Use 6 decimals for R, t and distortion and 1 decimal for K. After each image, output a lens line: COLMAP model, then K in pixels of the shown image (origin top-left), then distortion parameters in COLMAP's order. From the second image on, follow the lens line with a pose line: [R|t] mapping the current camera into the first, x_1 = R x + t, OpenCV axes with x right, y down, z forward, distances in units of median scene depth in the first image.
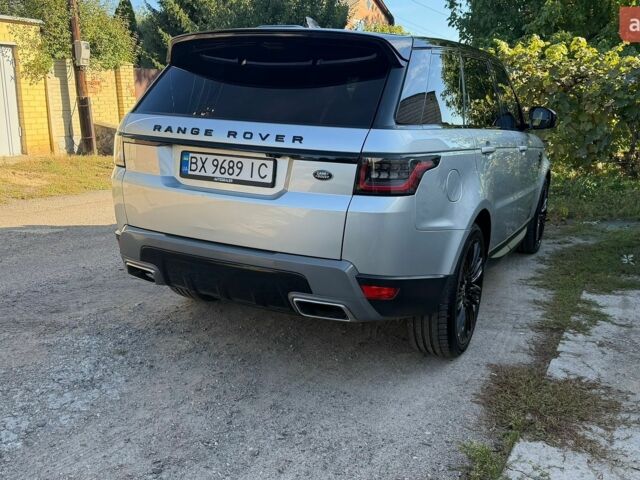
lens RADIAL K [[582.8, 0, 320.0], [0, 582.8, 240.0], [0, 0, 1]] dist [0.132587, -0.279338]
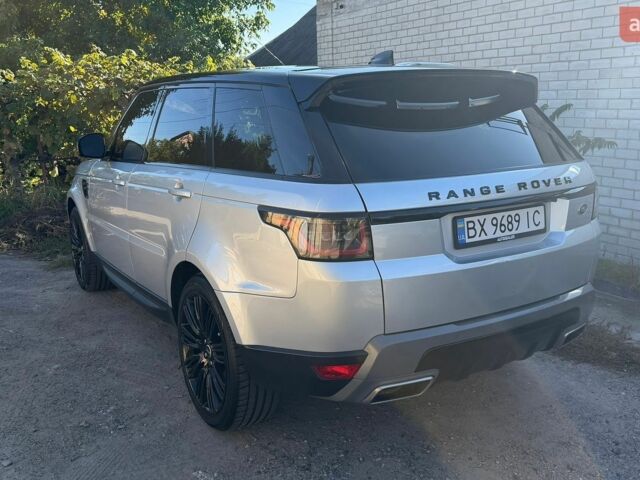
lens RADIAL K [[582.8, 0, 320.0], [0, 582.8, 240.0], [0, 0, 1]] dist [0.132587, -0.279338]
pose [[0.530566, -0.230122, 0.815808, -1.049634], [0.234901, 0.964665, 0.119343, -0.274311], [-0.814445, 0.128315, 0.565874, 0.727816]]
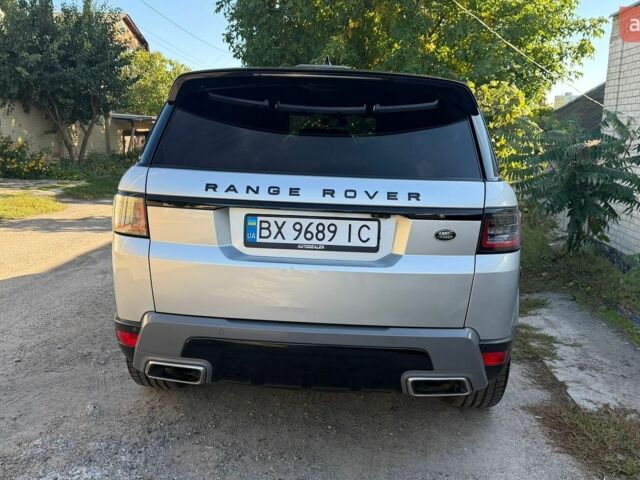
lens RADIAL K [[582.8, 0, 320.0], [0, 582.8, 240.0], [0, 0, 1]] dist [0.132587, -0.279338]
pose [[0.915404, -0.072334, 0.395985, -0.481880], [0.091068, 0.995431, -0.028688, -0.087868], [-0.392101, 0.062322, 0.917809, 0.237396]]
